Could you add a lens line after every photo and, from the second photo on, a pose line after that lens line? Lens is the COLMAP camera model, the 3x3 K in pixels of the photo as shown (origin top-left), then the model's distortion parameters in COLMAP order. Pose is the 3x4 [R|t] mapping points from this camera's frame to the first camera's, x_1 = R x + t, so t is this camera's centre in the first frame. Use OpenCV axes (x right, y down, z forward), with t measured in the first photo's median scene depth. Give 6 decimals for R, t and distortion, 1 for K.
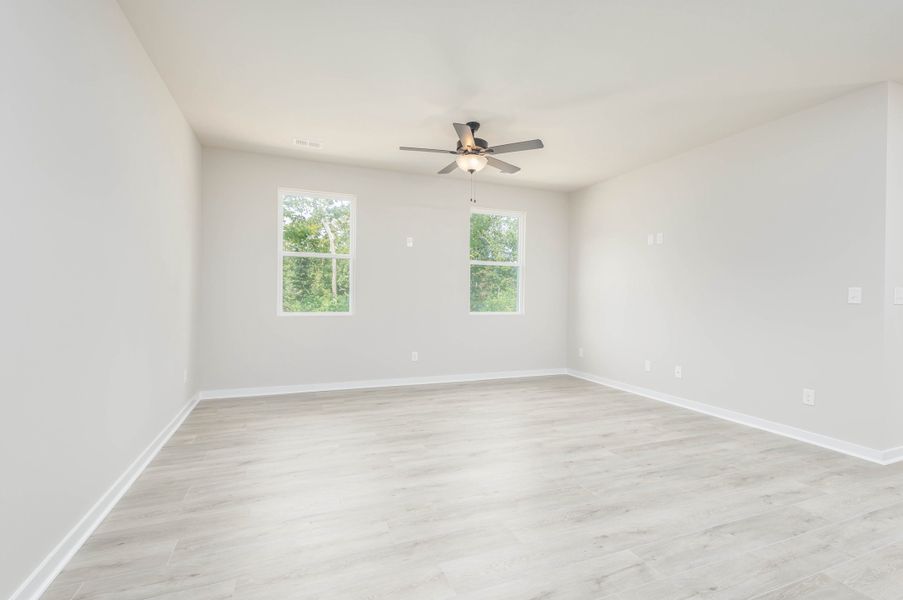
lens RADIAL K [[415.6, 0, 451.5], [0, 415.6, 300.0], [0, 0, 1]] dist [0.008732, -0.001165]
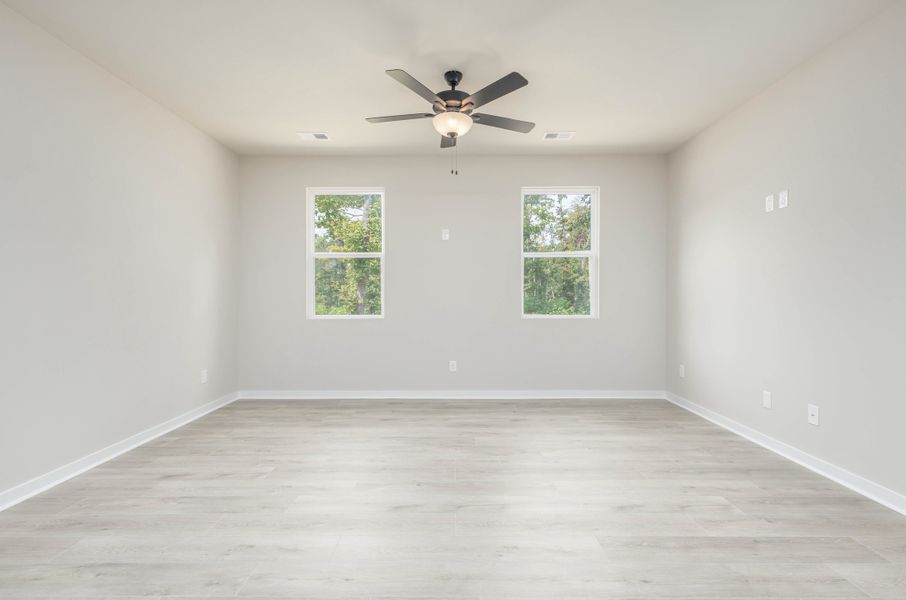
lens RADIAL K [[416.9, 0, 453.0], [0, 416.9, 300.0], [0, 0, 1]] dist [0.008732, -0.001165]
pose [[0.926588, -0.011839, -0.375891, 0.300289], [0.010168, 0.999928, -0.006429, 0.004312], [0.375940, 0.002135, 0.926641, 0.241833]]
